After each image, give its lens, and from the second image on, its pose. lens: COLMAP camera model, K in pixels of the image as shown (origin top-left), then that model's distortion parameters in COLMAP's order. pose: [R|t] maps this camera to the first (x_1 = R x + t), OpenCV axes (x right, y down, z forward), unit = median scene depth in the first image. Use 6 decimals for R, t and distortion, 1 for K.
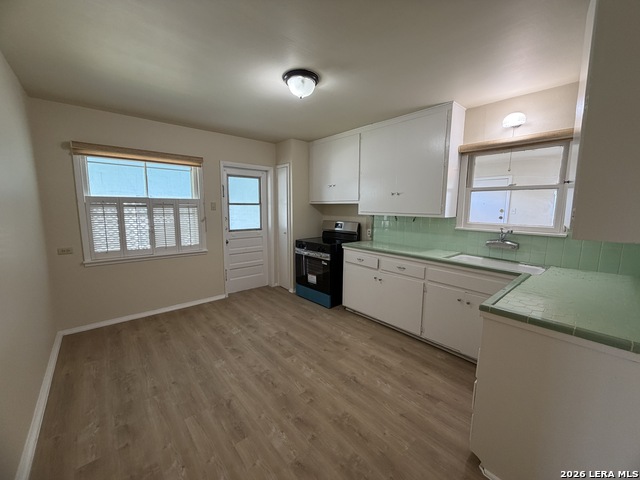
lens RADIAL K [[258.7, 0, 317.1], [0, 258.7, 239.7], [0, 0, 1]] dist [0.003358, 0.000798]
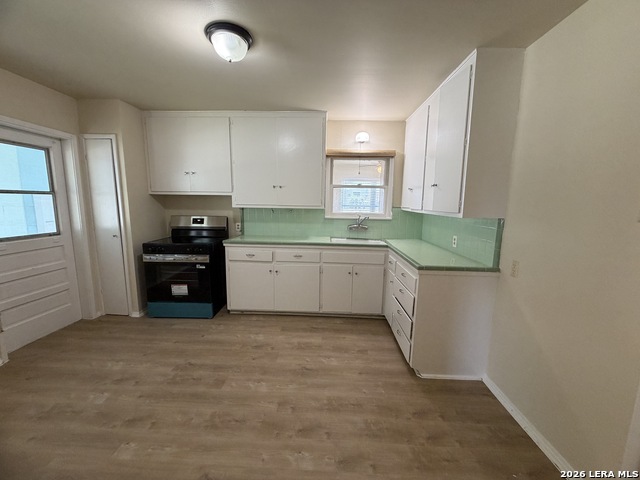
lens RADIAL K [[258.7, 0, 318.5], [0, 258.7, 240.0], [0, 0, 1]] dist [0.003358, 0.000798]
pose [[0.680477, -0.103827, 0.725377, -0.376457], [0.085775, 0.994392, 0.061867, -0.016583], [-0.727732, 0.020120, 0.685566, 0.190020]]
